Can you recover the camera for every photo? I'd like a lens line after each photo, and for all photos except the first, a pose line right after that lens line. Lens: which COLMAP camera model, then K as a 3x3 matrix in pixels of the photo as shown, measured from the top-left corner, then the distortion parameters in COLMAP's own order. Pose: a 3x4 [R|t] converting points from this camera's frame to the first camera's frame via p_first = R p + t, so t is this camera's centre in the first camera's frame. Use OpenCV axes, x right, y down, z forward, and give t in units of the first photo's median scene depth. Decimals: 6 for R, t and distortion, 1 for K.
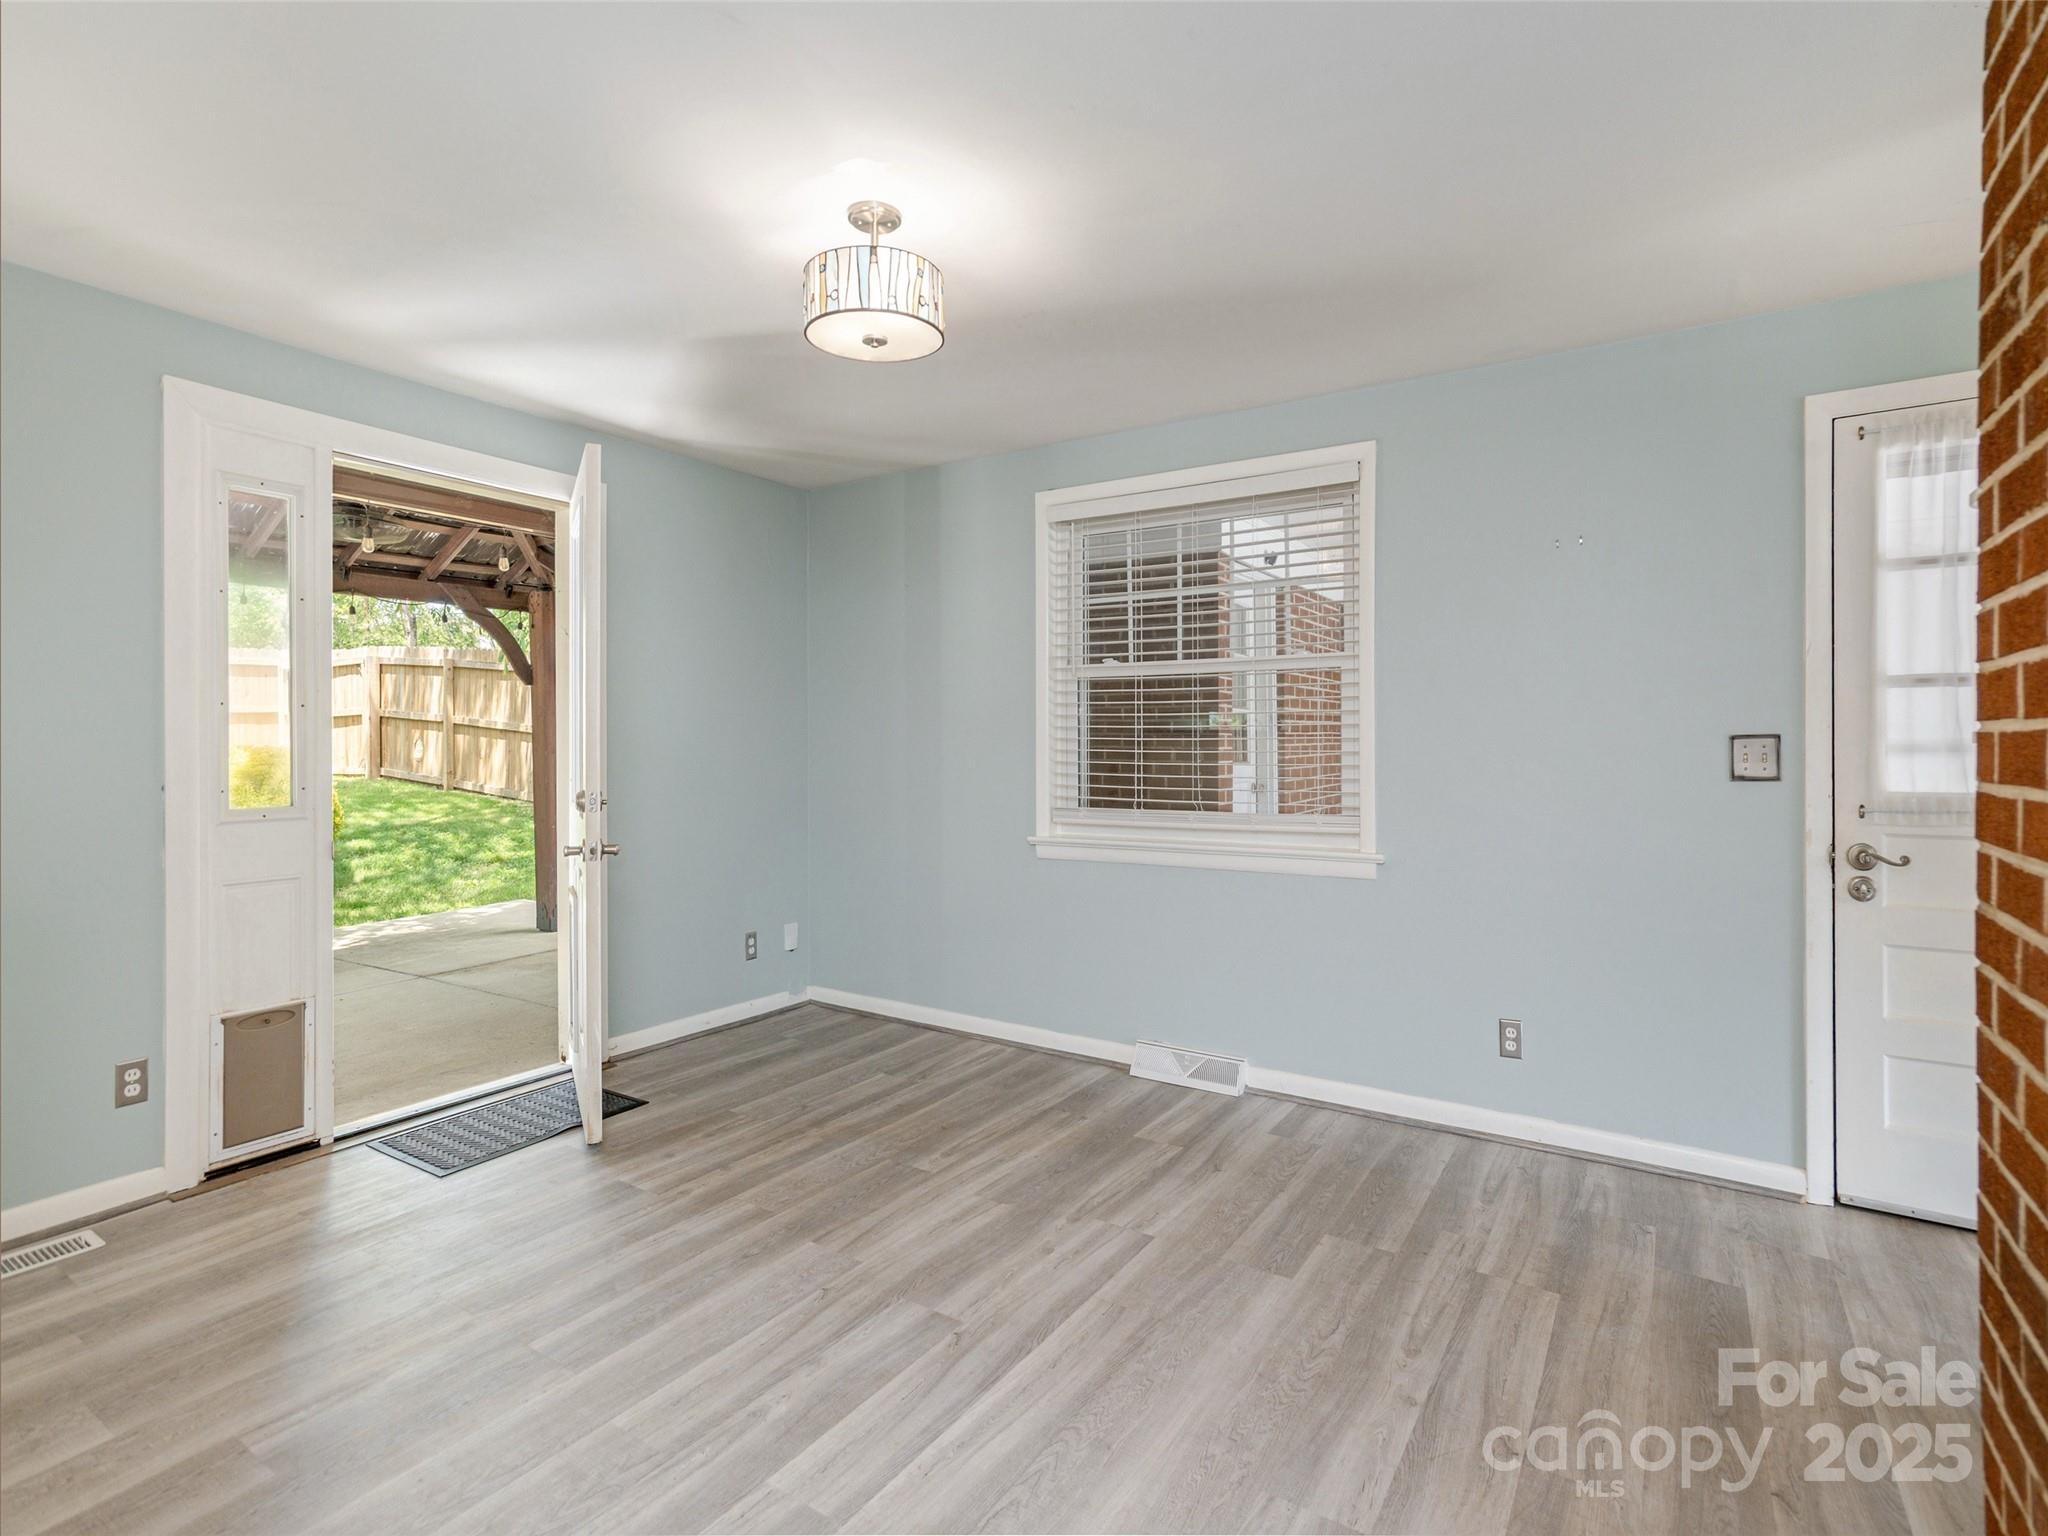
lens RADIAL K [[1004.9, 0, 1020.7], [0, 1004.9, 753.6], [0, 0, 1]] dist [-0.011477, 0.006674]
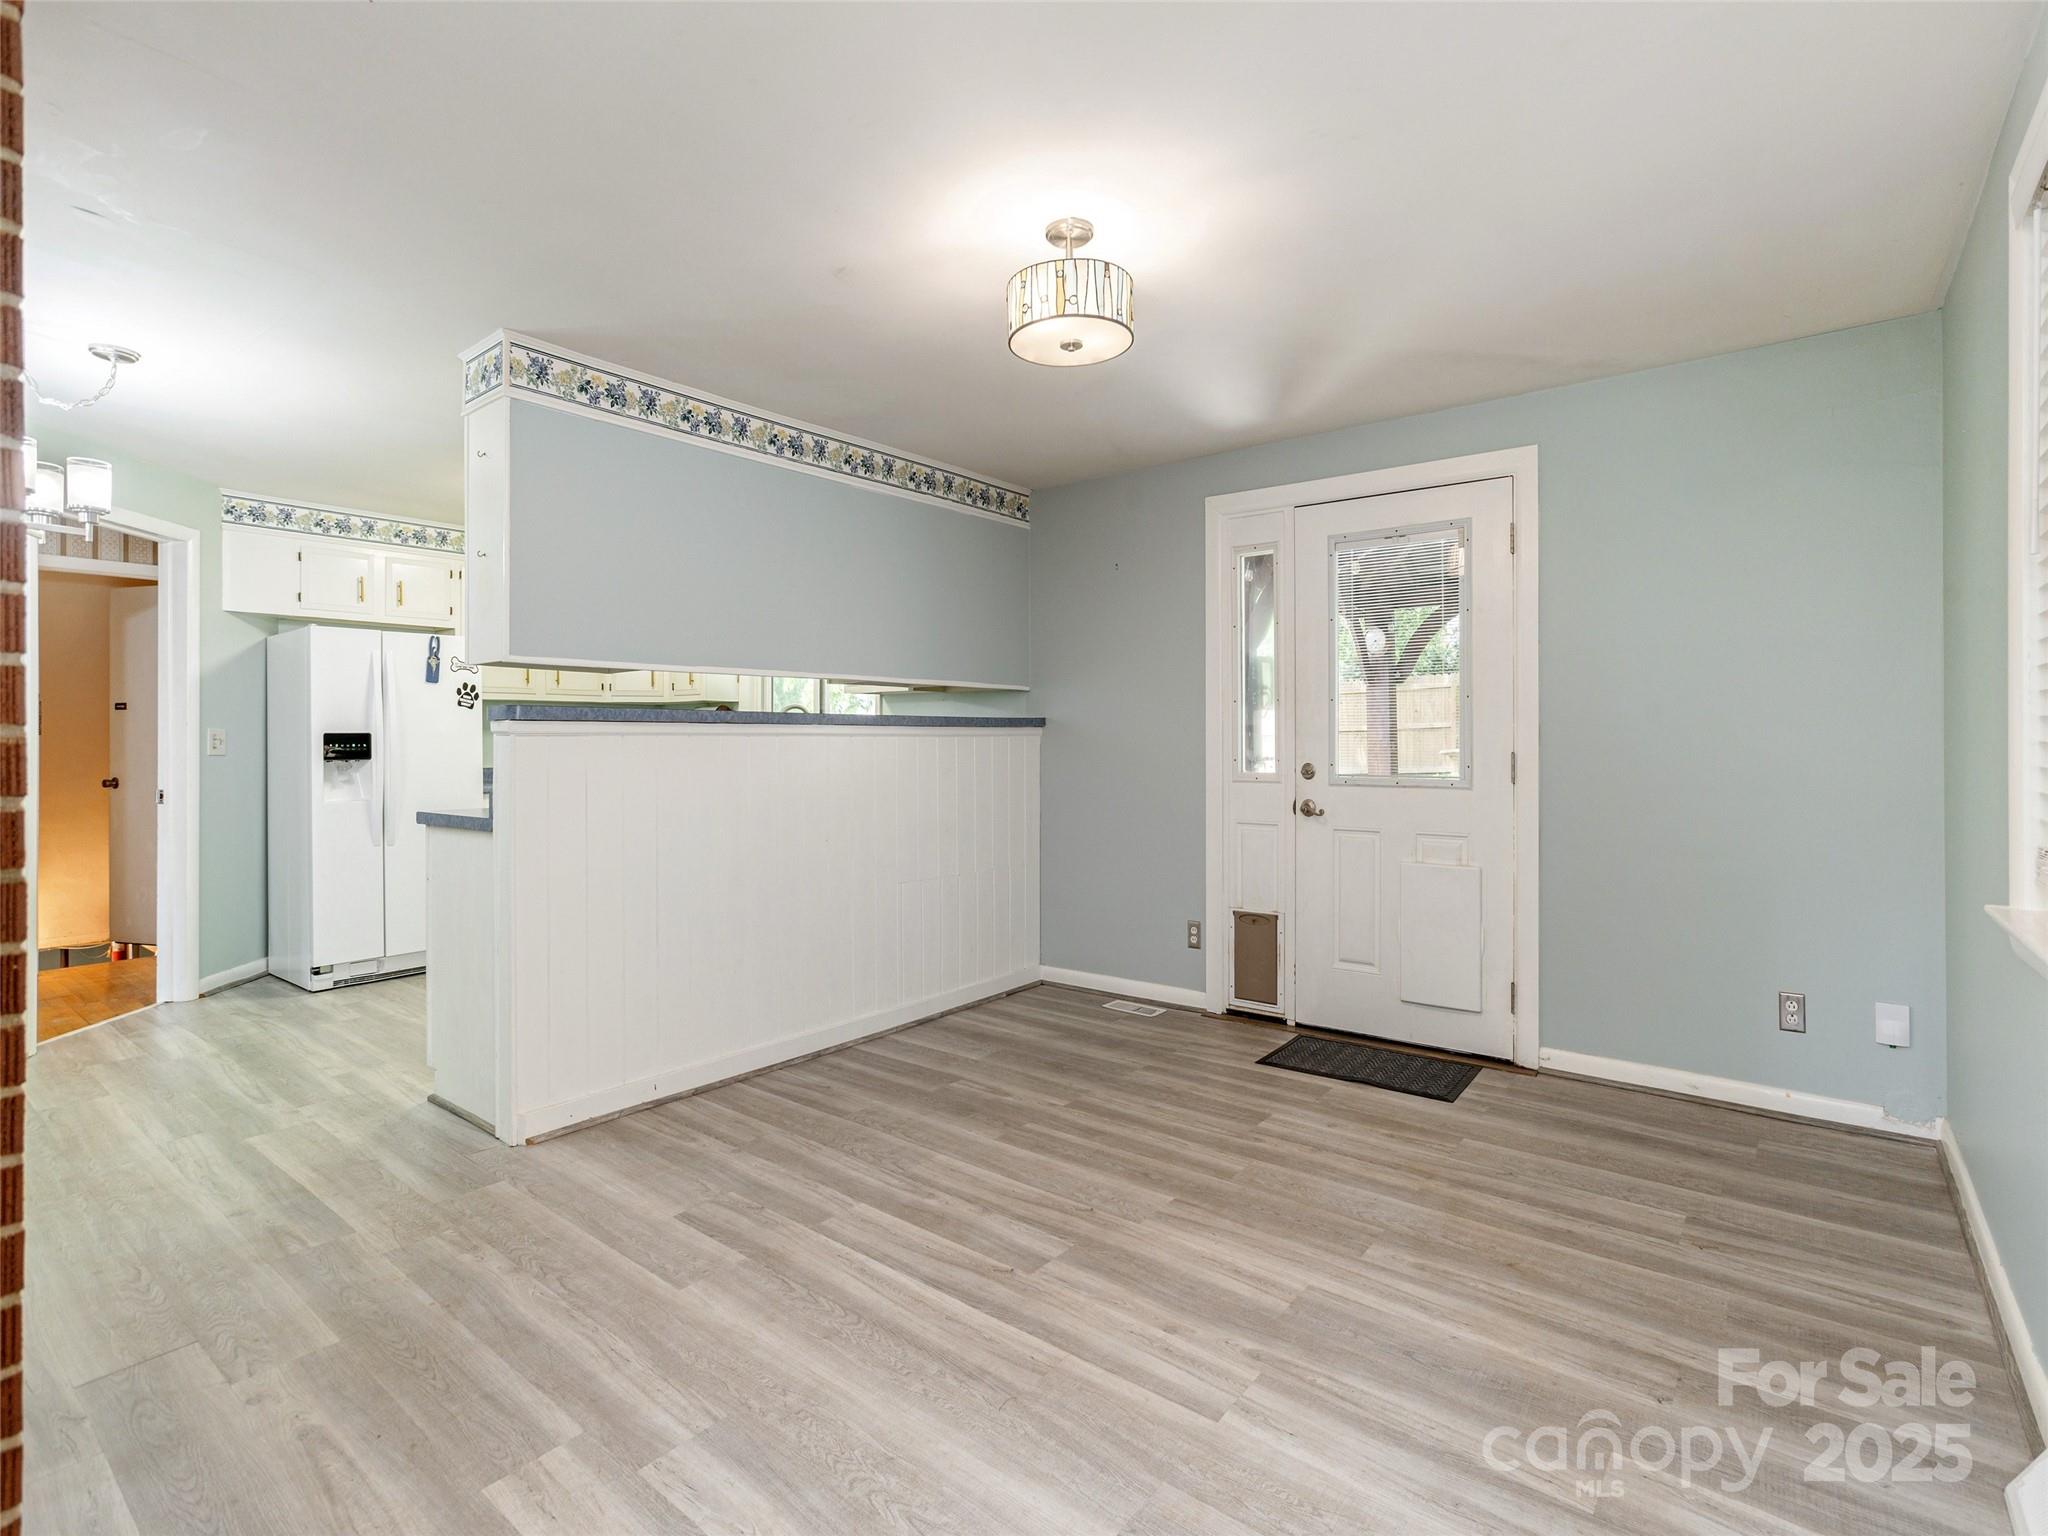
lens RADIAL K [[1004.9, 0, 1018.5], [0, 1004.9, 754.6], [0, 0, 1]] dist [-0.011477, 0.006674]
pose [[-0.096464, 0.011235, -0.995273, 0.647420], [-0.009891, 0.999876, 0.012246, 0.012937], [0.995287, 0.011026, -0.096341, 0.724377]]
